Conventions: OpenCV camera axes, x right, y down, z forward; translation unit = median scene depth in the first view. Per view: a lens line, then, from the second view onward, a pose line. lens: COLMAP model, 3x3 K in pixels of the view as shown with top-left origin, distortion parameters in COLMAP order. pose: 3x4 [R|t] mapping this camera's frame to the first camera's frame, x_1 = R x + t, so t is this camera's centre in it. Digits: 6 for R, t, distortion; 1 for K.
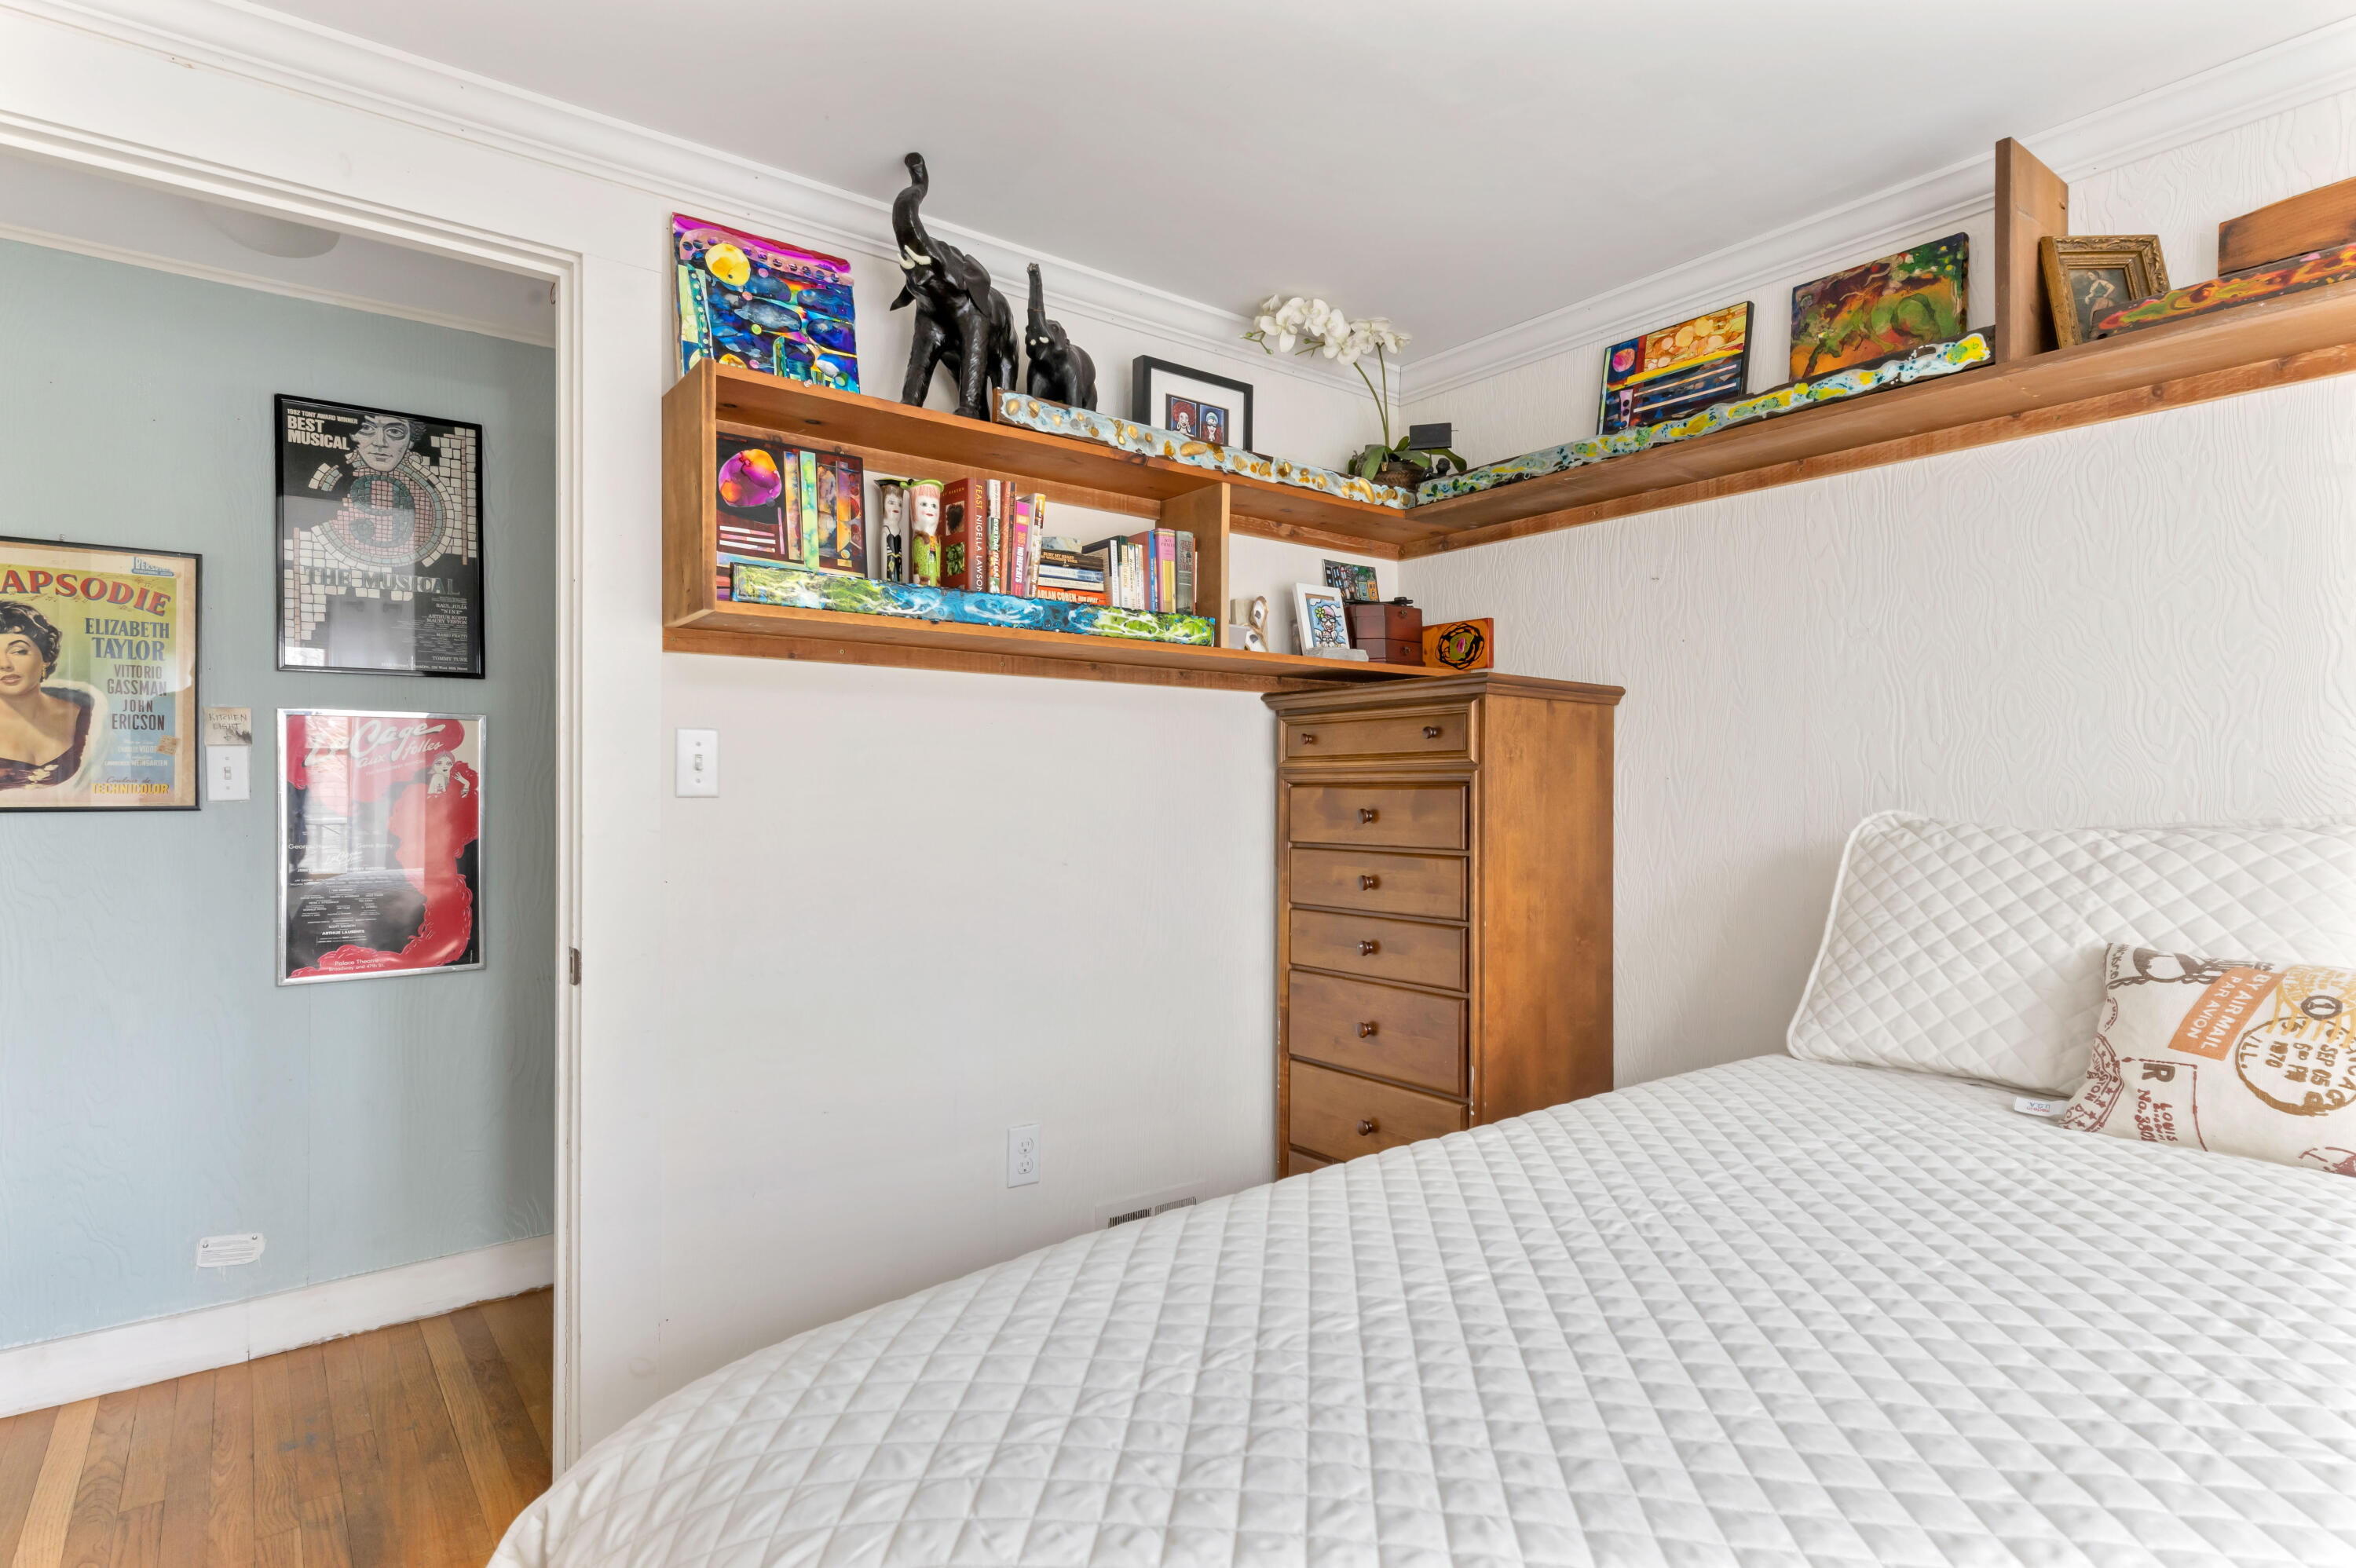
lens RADIAL K [[1211.7, 0, 1181.0], [0, 1211.7, 793.0], [0, 0, 1]] dist [0.003826, 0.000630]
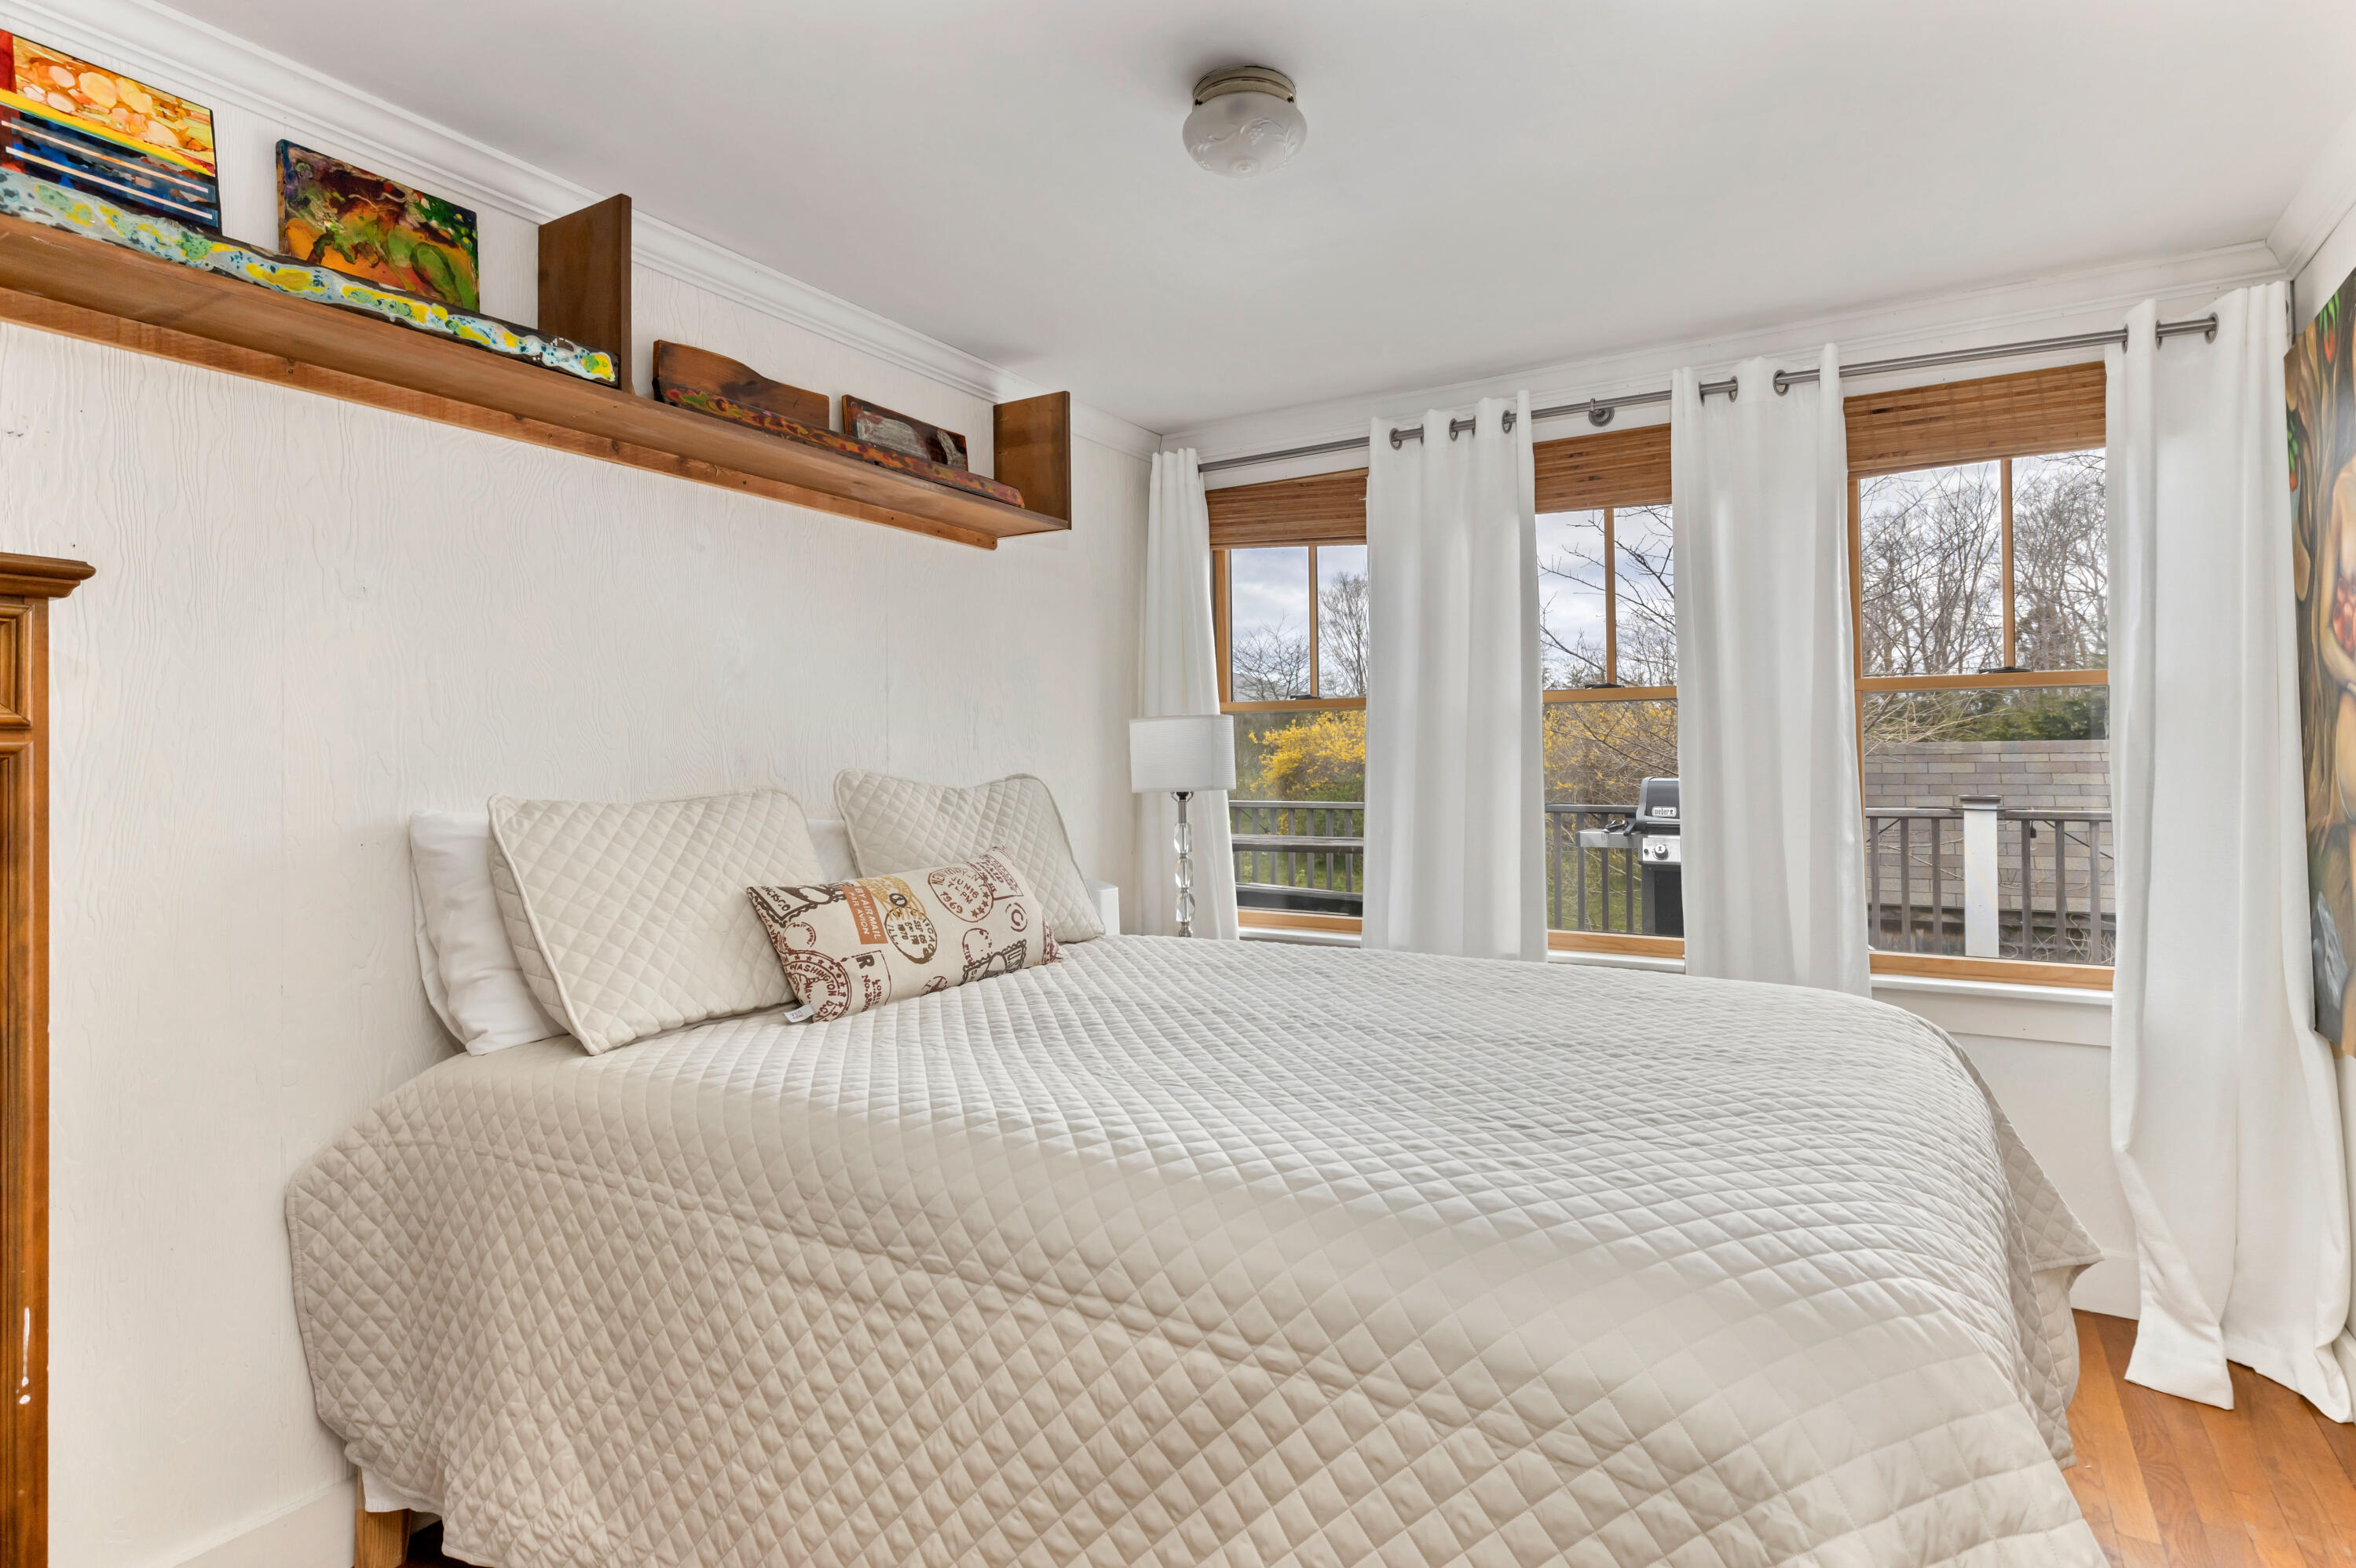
lens RADIAL K [[1211.7, 0, 1187.3], [0, 1211.7, 741.1], [0, 0, 1]] dist [0.003826, 0.000630]
pose [[-0.377302, 0.015871, 0.925954, -0.493177], [0.007289, 0.999873, -0.014167, -0.009116], [-0.926061, 0.001404, -0.377370, 0.833762]]
